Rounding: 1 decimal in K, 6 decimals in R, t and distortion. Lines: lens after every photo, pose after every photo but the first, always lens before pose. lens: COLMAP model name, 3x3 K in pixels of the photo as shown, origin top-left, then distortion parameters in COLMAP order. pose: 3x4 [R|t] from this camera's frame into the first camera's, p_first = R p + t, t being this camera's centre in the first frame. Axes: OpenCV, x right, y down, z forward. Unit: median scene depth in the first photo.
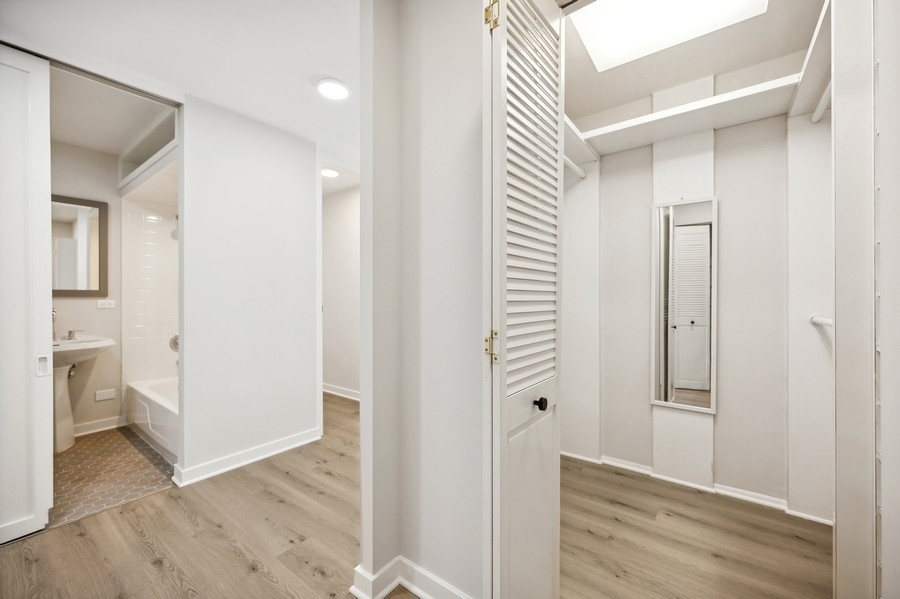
lens RADIAL K [[358.5, 0, 450.7], [0, 358.5, 299.2], [0, 0, 1]] dist [-0.000497, -0.000468]
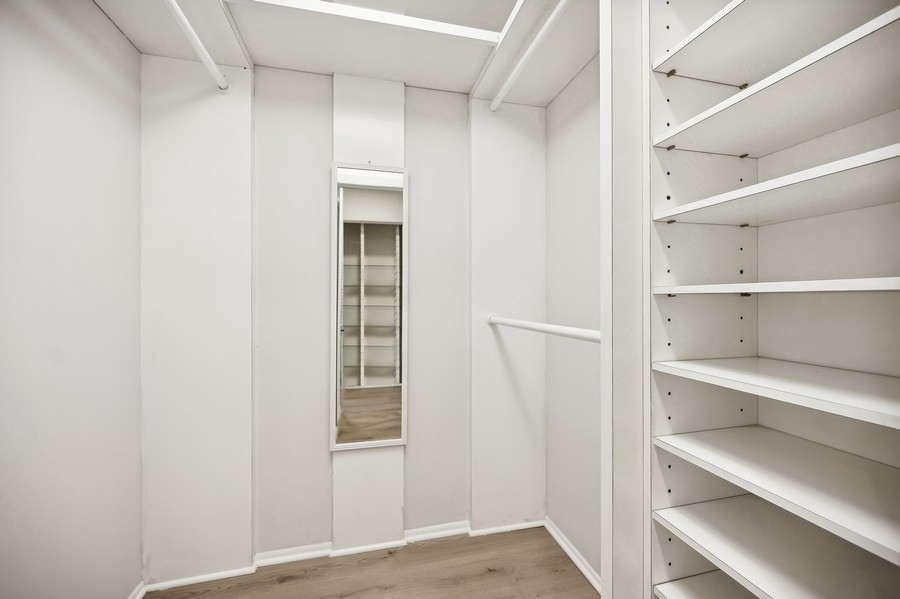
lens RADIAL K [[358.5, 0, 451.1], [0, 358.5, 297.5], [0, 0, 1]] dist [-0.000497, -0.000468]
pose [[0.628267, 0.002797, 0.777993, 0.183503], [0.000818, 0.999991, -0.004255, 0.001032], [-0.777997, 0.003309, 0.628259, 0.421470]]
